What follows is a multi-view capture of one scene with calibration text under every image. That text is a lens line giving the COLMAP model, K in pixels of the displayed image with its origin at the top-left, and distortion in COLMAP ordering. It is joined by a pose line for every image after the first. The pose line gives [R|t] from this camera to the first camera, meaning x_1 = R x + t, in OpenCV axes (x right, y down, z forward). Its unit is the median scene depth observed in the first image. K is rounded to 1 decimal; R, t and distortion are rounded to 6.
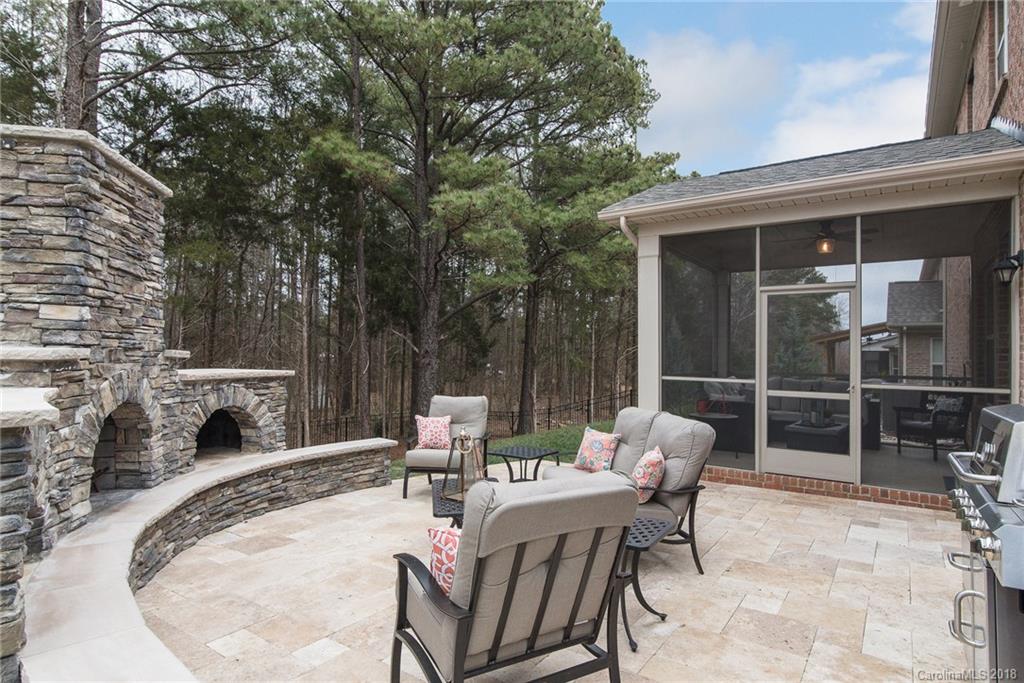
lens RADIAL K [[561.1, 0, 512.0], [0, 561.1, 341.5], [0, 0, 1]] dist [-0.000347, -0.000039]
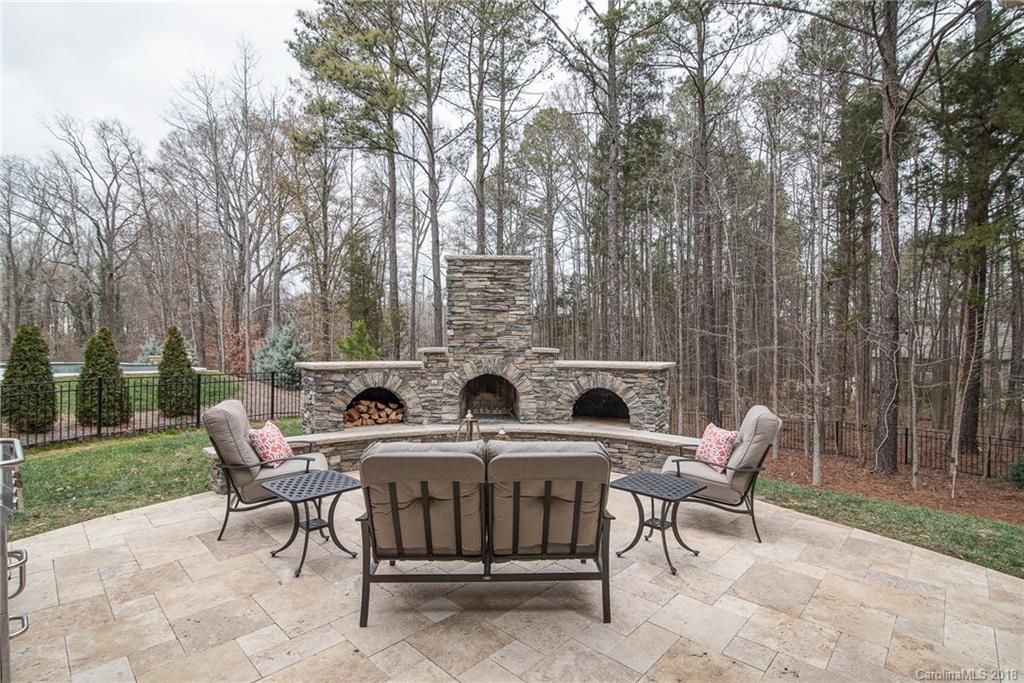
lens RADIAL K [[471.5, 0, 512.0], [0, 471.5, 341.5], [0, 0, 1]] dist [-0.028487, 0.000180]
pose [[-0.143952, -0.016669, -0.989444, 0.745881], [0.018100, 0.999647, -0.019474, 0.019304], [0.989419, -0.020712, -0.143599, 1.009754]]
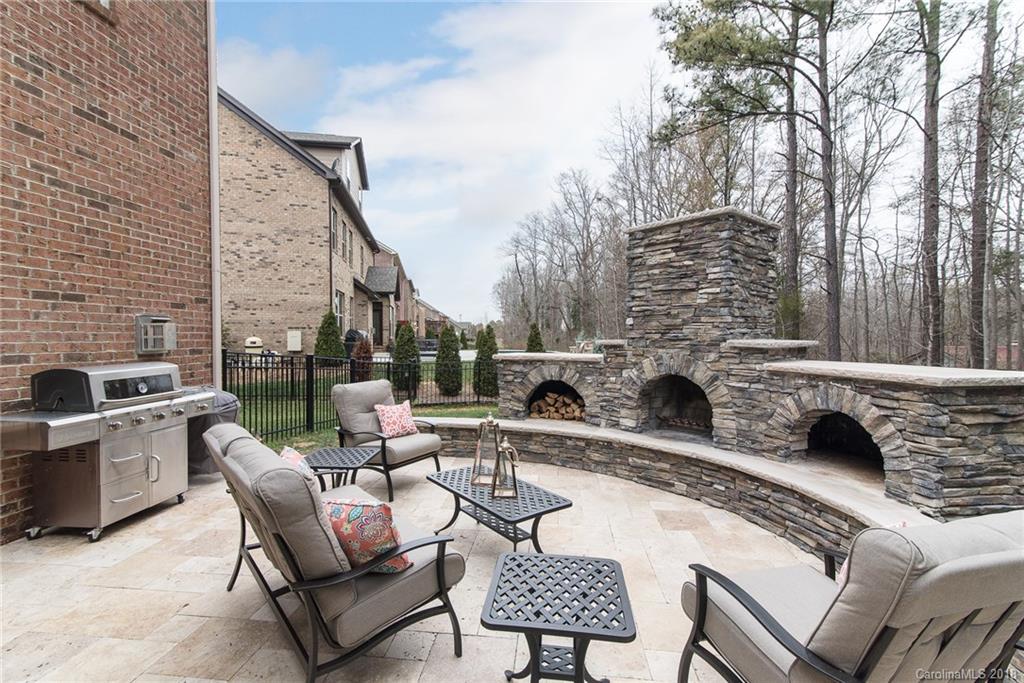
lens RADIAL K [[452.9, 0, 512.0], [0, 452.9, 341.5], [0, 0, 1]] dist [0.003763, 0.000235]
pose [[-0.870932, -0.006761, -0.491358, 0.233862], [0.000619, 0.999889, -0.014855, 0.027459], [0.491404, -0.013241, -0.870831, 1.421525]]
